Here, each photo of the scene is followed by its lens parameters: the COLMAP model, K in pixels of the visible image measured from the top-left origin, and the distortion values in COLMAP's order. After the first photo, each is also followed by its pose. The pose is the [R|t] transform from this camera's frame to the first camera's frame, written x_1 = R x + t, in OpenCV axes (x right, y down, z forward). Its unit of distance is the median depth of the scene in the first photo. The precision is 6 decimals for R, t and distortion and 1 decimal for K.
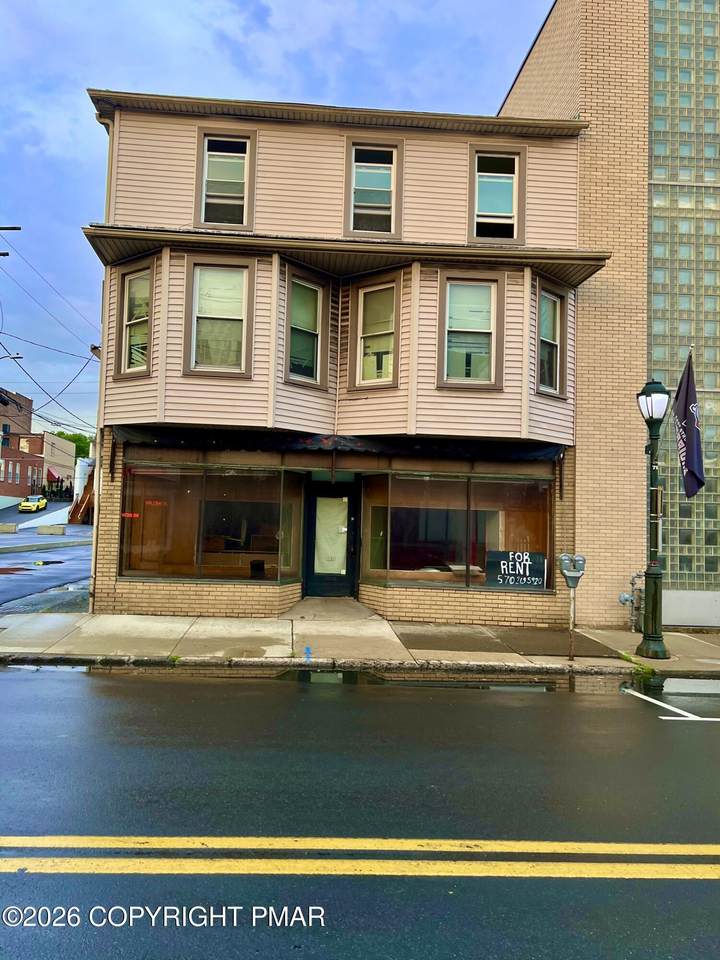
lens RADIAL K [[715.7, 0, 359.3], [0, 715.7, 476.4], [0, 0, 1]] dist [0.016605, 0.001953]
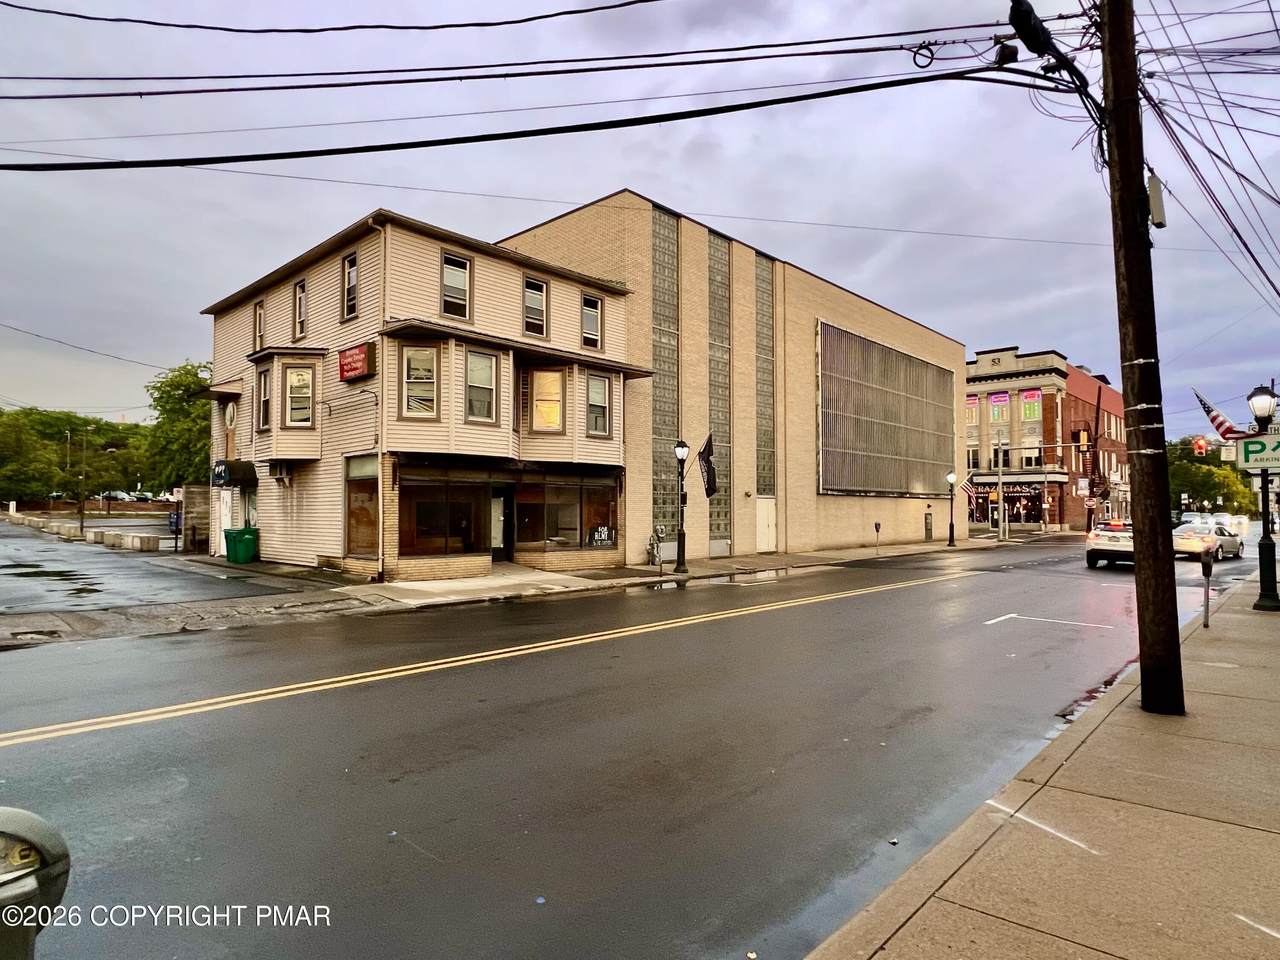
lens RADIAL K [[727.9, 0, 641.9], [0, 727.9, 489.6], [0, 0, 1]] dist [-0.000614, -0.000104]
pose [[0.718832, -0.010672, 0.695102, -0.961435], [-0.022062, 0.999028, 0.038153, -0.058603], [-0.694834, -0.042761, 0.717898, -0.364800]]
